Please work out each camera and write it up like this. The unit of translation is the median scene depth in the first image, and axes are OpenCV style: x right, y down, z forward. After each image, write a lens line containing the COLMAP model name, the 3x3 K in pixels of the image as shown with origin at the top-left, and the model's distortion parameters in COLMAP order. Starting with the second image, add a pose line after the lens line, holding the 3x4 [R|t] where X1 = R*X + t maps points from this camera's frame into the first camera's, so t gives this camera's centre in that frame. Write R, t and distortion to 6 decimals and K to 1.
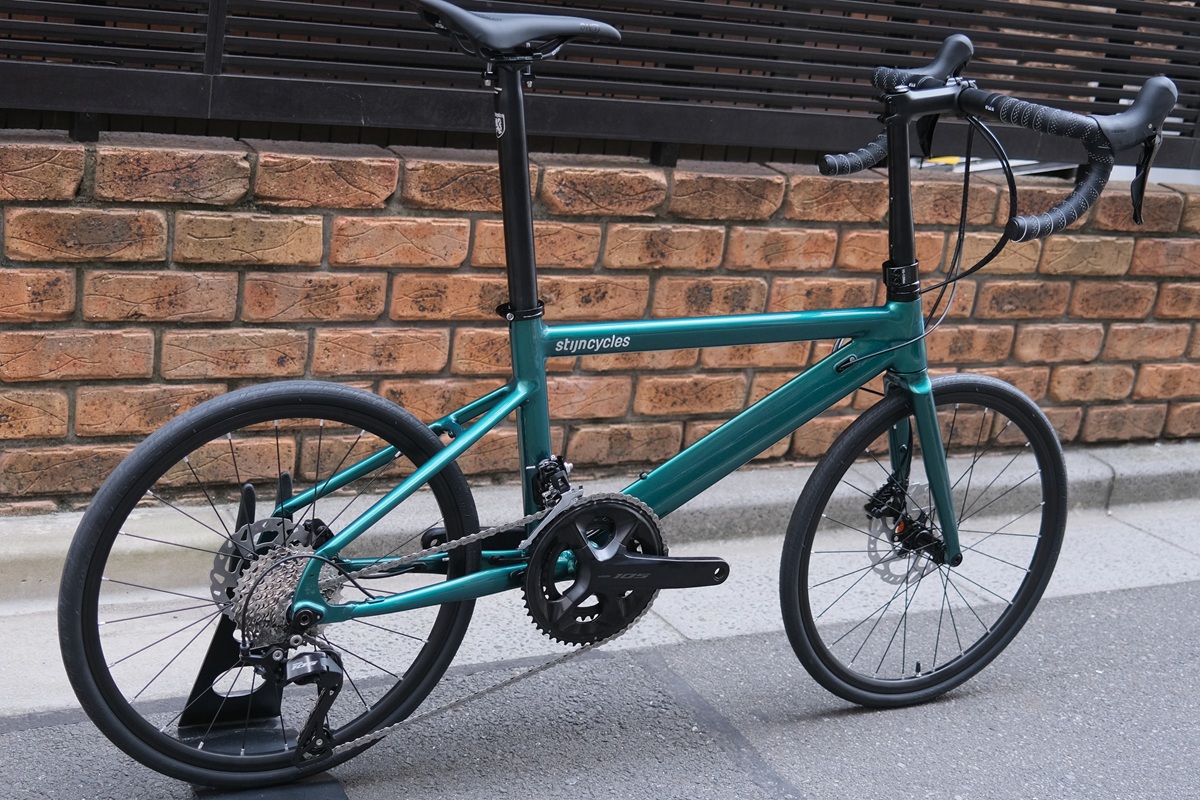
lens RADIAL K [[1774.9, 0, 600.0], [0, 1774.9, 400.0], [0, 0, 1]] dist [-0.030854, 0.037250]
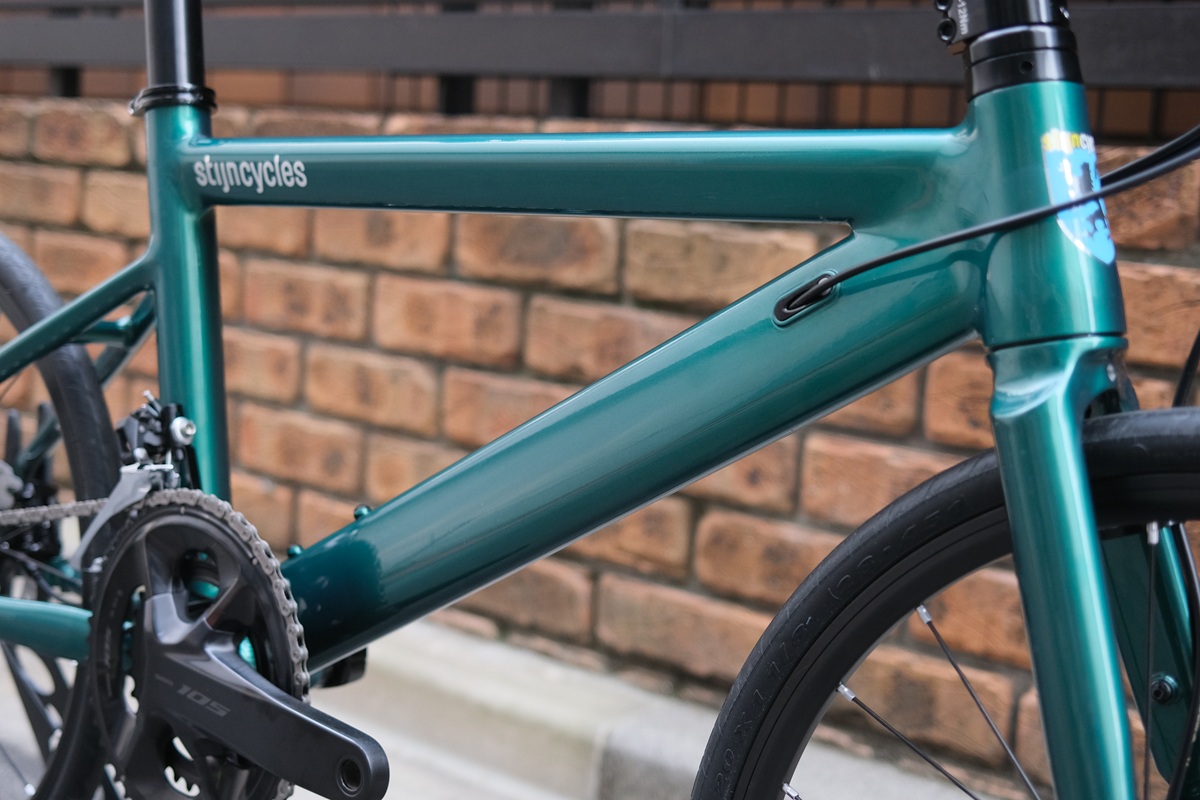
lens RADIAL K [[1774.9, 0, 600.0], [0, 1774.9, 400.0], [0, 0, 1]] dist [-0.030854, 0.037250]
pose [[0.358462, -0.001676, -0.933543, 0.372770], [-0.306390, 0.944395, -0.119343, 0.041963], [0.881834, 0.328808, 0.338016, 0.744101]]
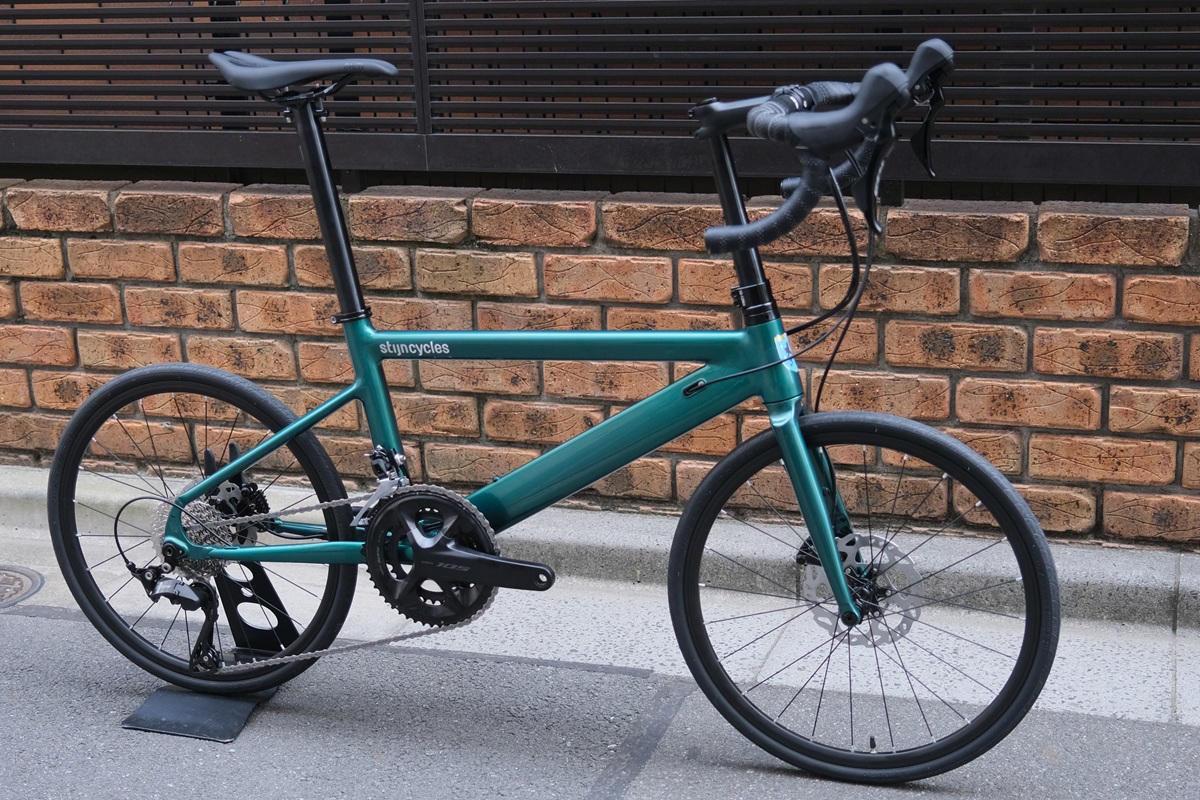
lens RADIAL K [[1774.9, 0, 600.0], [0, 1774.9, 400.0], [0, 0, 1]] dist [-0.030854, 0.037250]
pose [[0.677902, 0.047853, -0.733594, 0.704352], [-0.095810, 0.995119, -0.023624, 0.012250], [0.728883, 0.086300, 0.679178, 0.264228]]
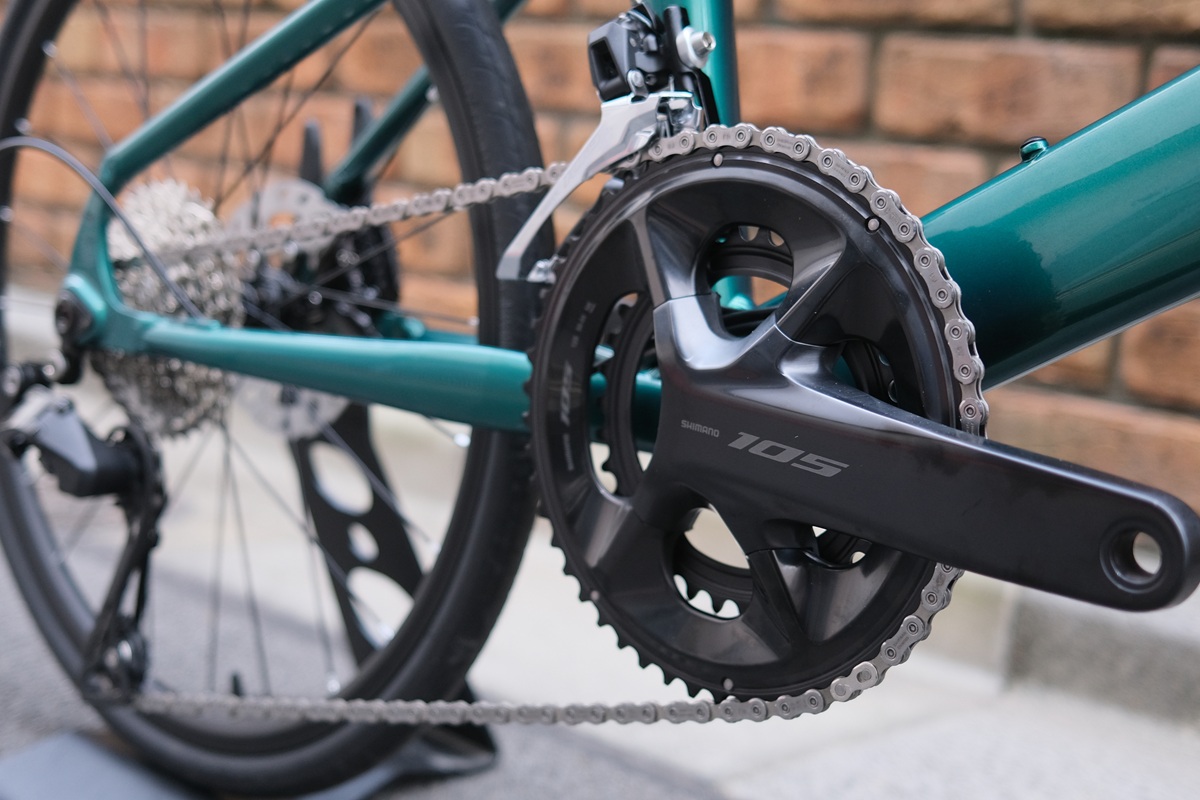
lens RADIAL K [[1774.9, 0, 600.0], [0, 1774.9, 400.0], [0, 0, 1]] dist [-0.030854, 0.037250]
pose [[0.322260, 0.044696, -0.945595, 0.212148], [-0.304221, 0.950789, -0.058738, 0.093540], [0.896436, 0.306599, 0.319999, 0.722256]]
